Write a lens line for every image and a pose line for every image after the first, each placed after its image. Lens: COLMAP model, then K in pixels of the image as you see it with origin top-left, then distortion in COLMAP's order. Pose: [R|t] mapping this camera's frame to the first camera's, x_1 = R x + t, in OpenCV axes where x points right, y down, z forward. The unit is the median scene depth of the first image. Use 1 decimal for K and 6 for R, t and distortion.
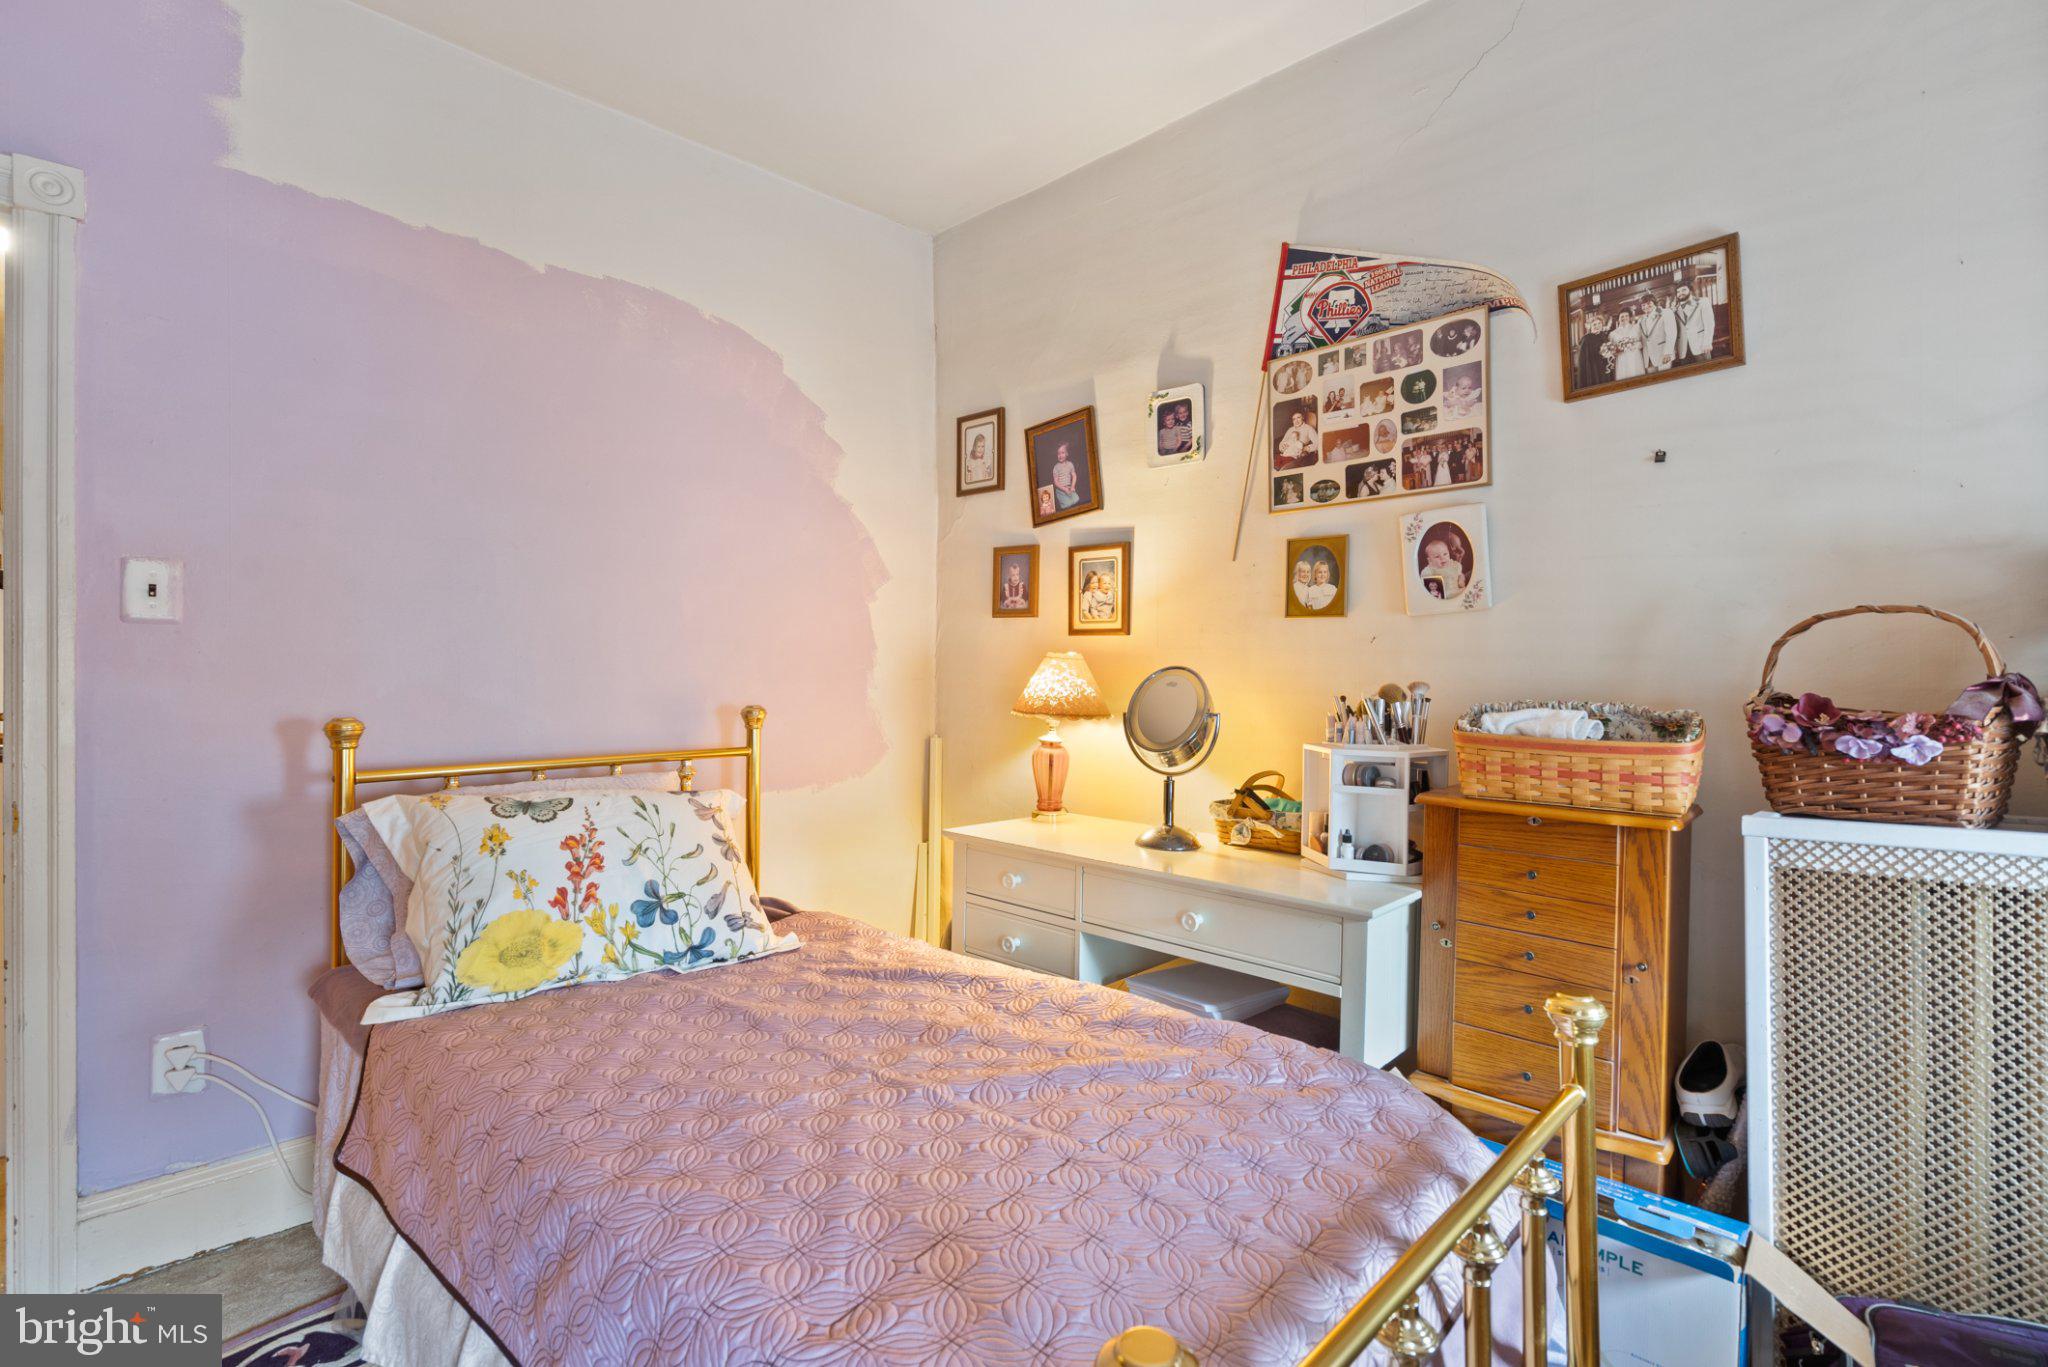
lens RADIAL K [[931.3, 0, 1024.0], [0, 931.3, 683.5], [0, 0, 1]] dist [-0.002944, 0.000498]
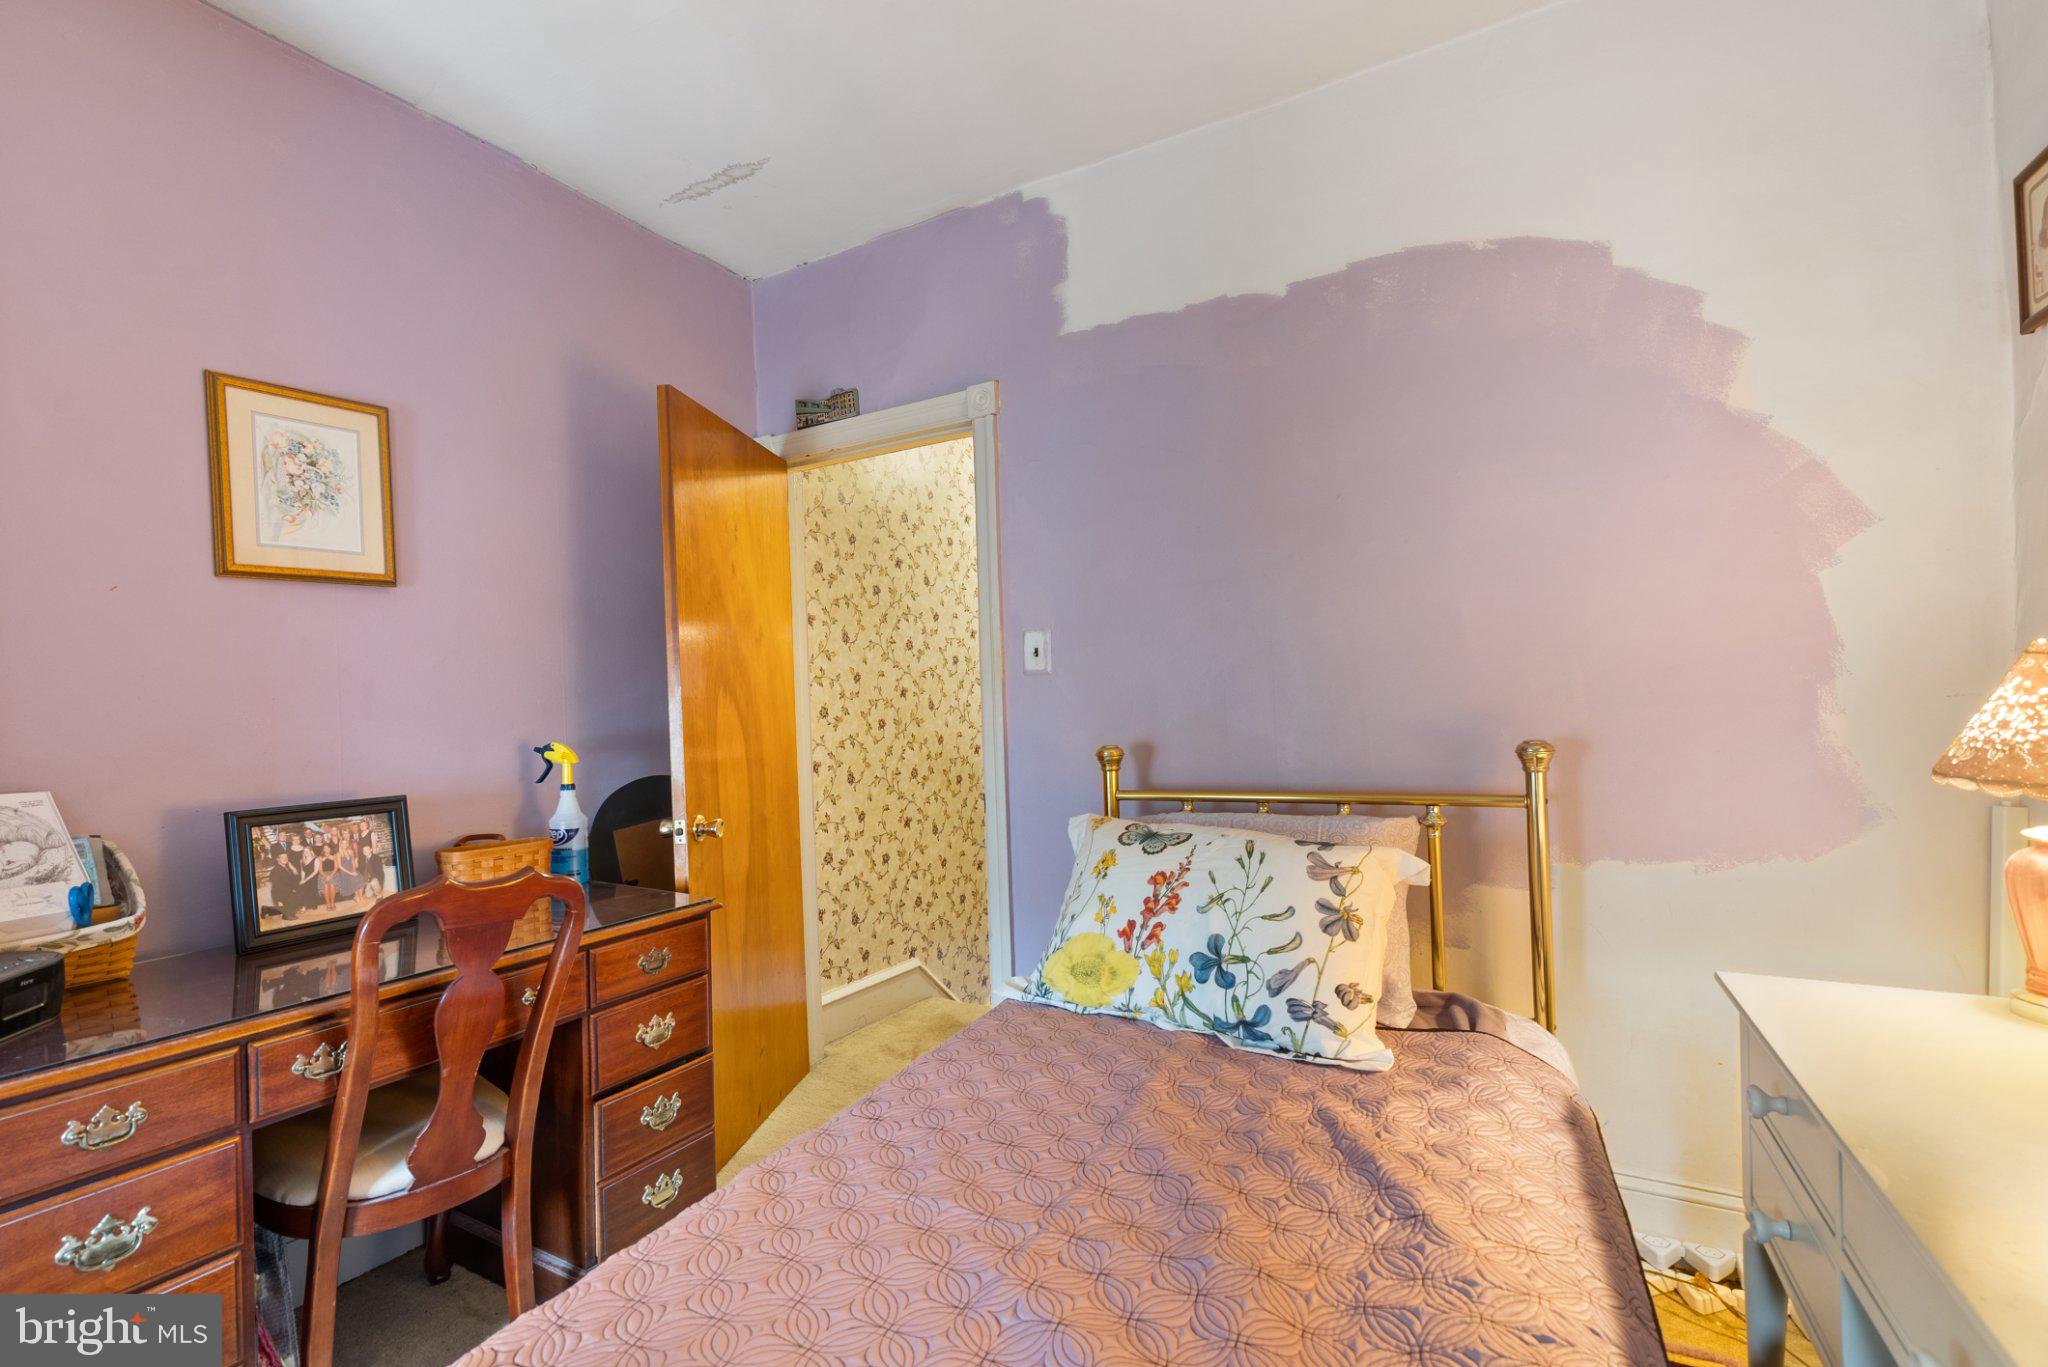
lens RADIAL K [[938.0, 0, 1022.2], [0, 938.0, 695.7], [0, 0, 1]] dist [-0.005917, 0.001304]
pose [[0.287529, -0.016679, -0.957627, 0.418611], [0.023679, 0.999667, -0.010302, -0.018605], [0.957479, -0.019713, 0.287828, 0.534672]]
